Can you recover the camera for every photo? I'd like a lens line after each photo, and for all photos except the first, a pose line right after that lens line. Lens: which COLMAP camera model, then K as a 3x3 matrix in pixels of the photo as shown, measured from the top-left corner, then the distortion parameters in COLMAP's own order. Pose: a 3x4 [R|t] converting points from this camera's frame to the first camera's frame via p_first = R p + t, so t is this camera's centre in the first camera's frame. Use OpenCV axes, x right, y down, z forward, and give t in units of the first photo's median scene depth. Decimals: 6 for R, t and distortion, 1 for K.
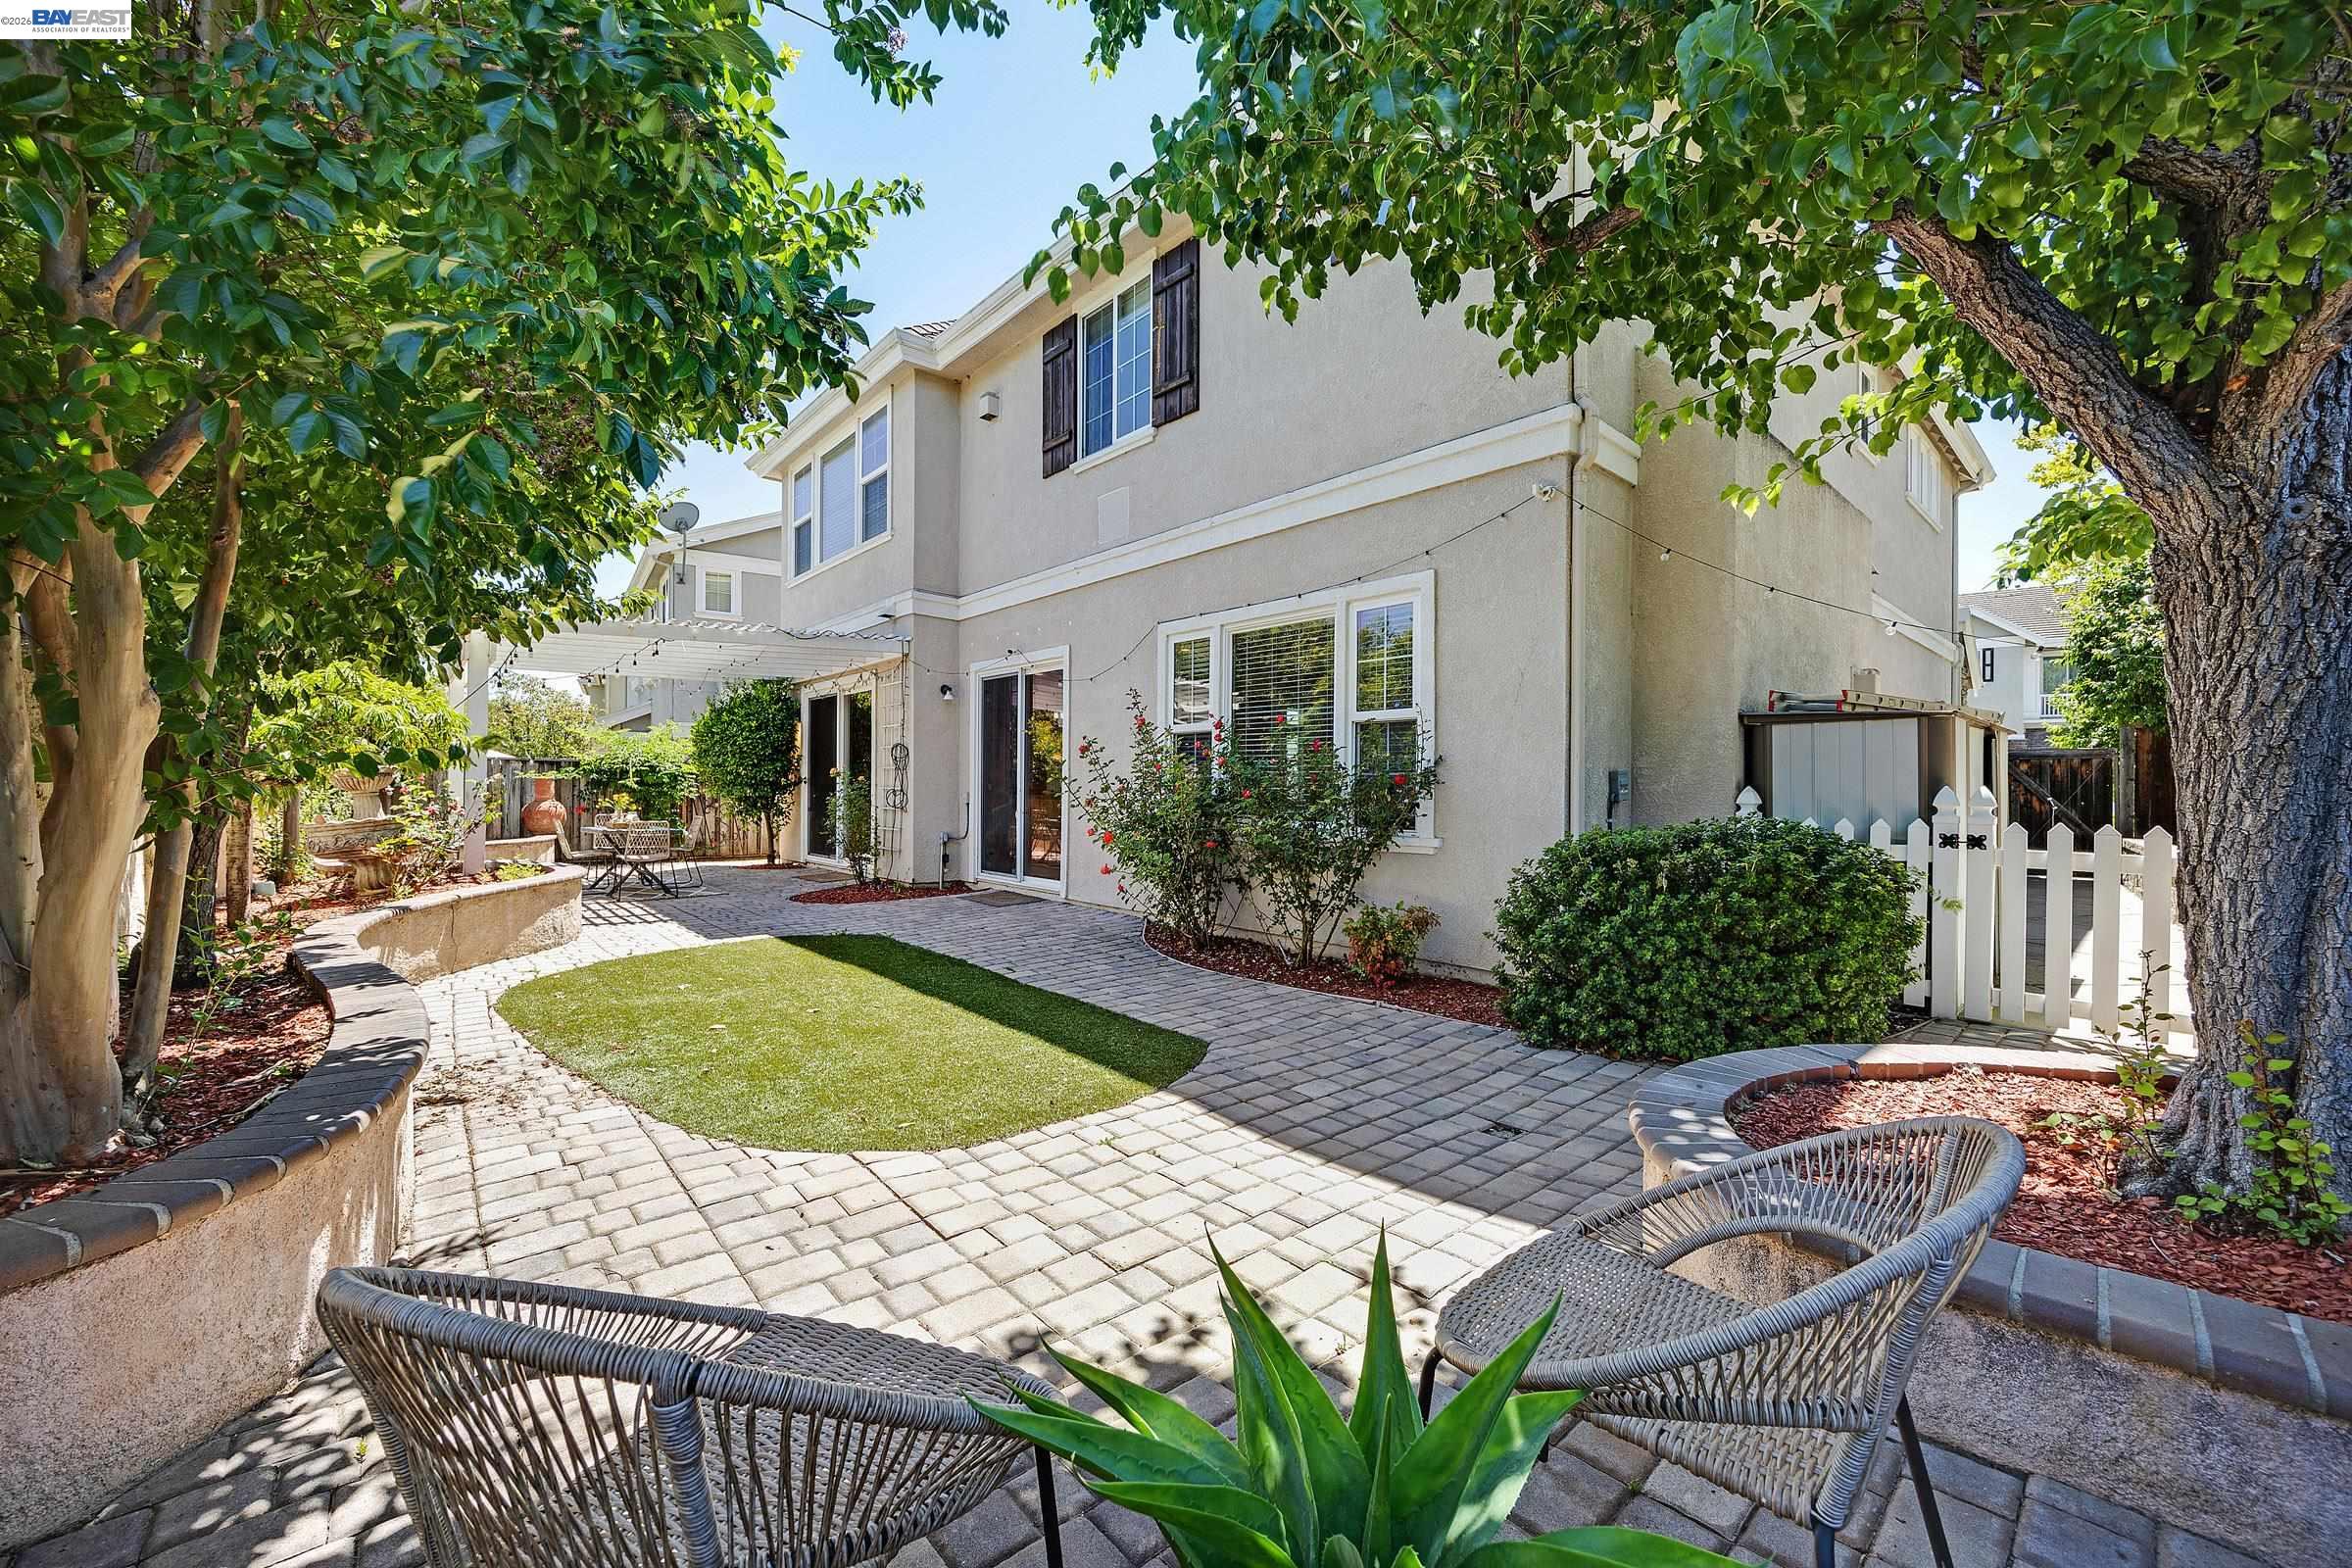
lens RADIAL K [[901.5, 0, 1178.1], [0, 901.5, 784.5], [0, 0, 1]] dist [-0.001395, -0.000150]
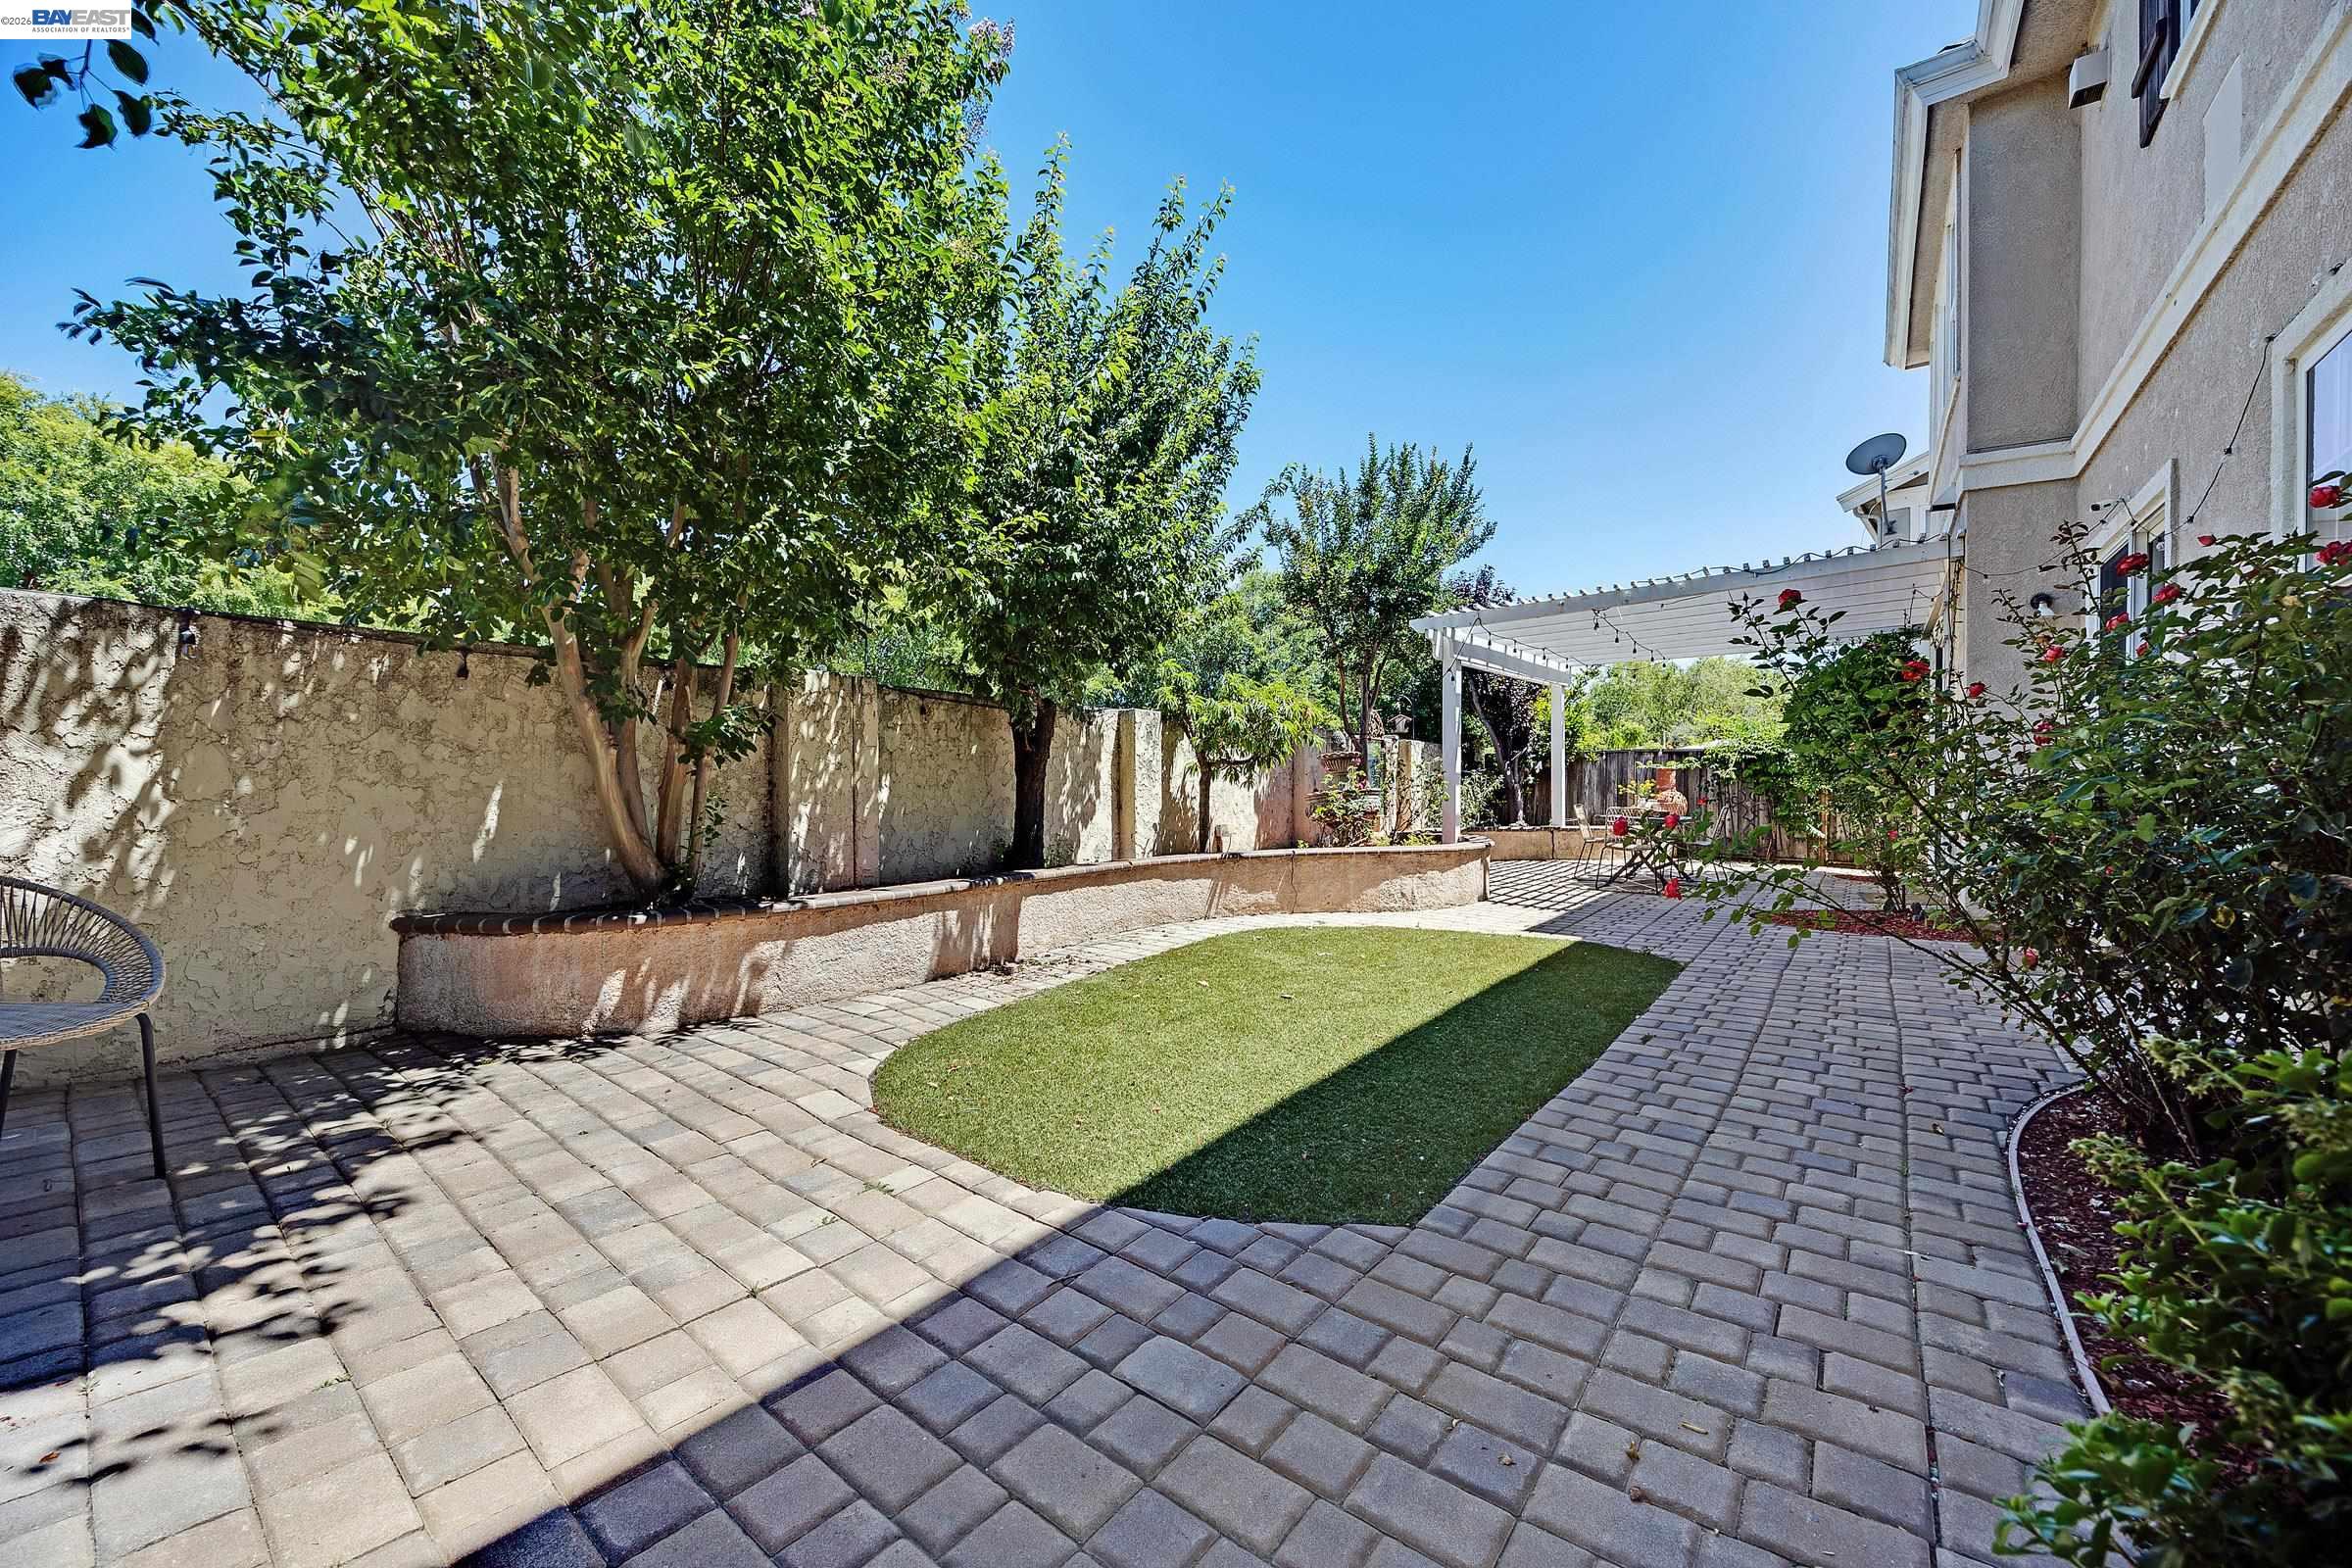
lens RADIAL K [[901.5, 0, 1185.4], [0, 901.5, 791.1], [0, 0, 1]] dist [-0.001395, -0.000150]
pose [[0.198801, 0.005497, -0.980025, 0.648219], [-0.004659, 0.999978, 0.004664, 0.059754], [0.980029, 0.003638, 0.198822, 1.022030]]
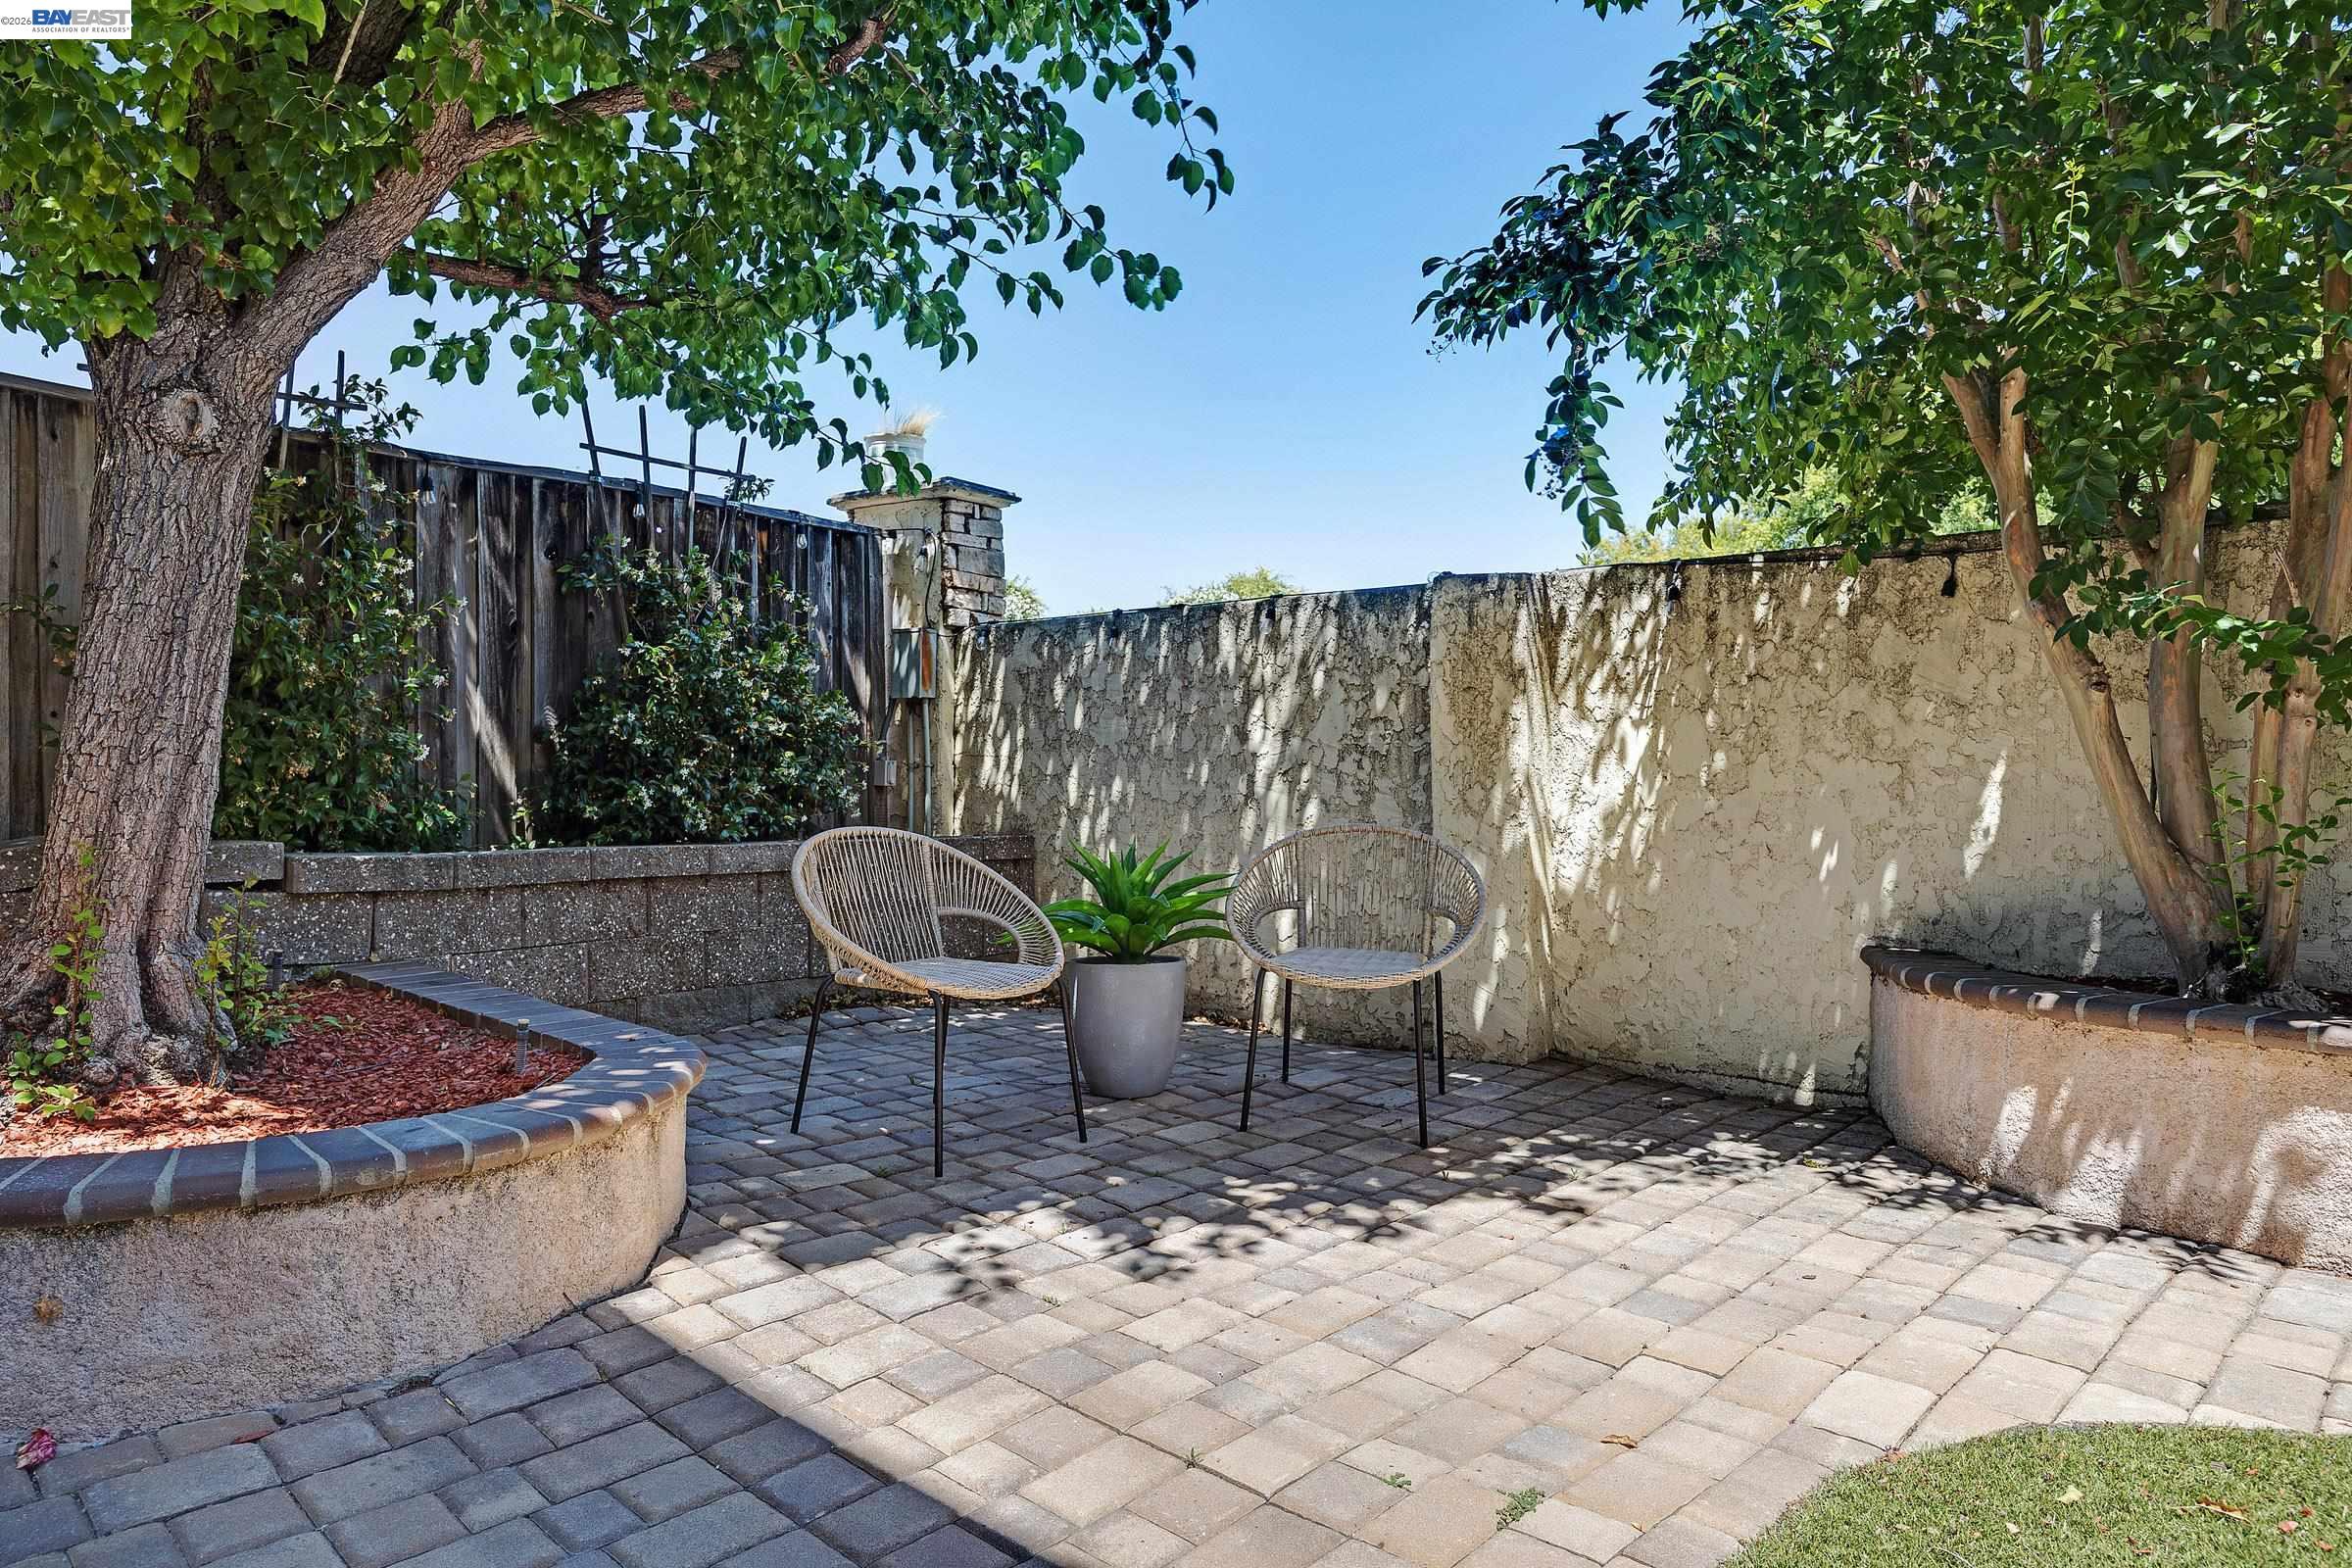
lens RADIAL K [[1519.9, 0, 1182.4], [0, 1519.9, 758.5], [0, 0, 1]] dist [-0.002817, 0.001131]
pose [[-0.994441, -0.006024, -0.105121, 0.130183], [-0.005899, 0.999981, -0.001497, 0.067198], [0.105128, -0.000869, -0.994458, 1.529006]]
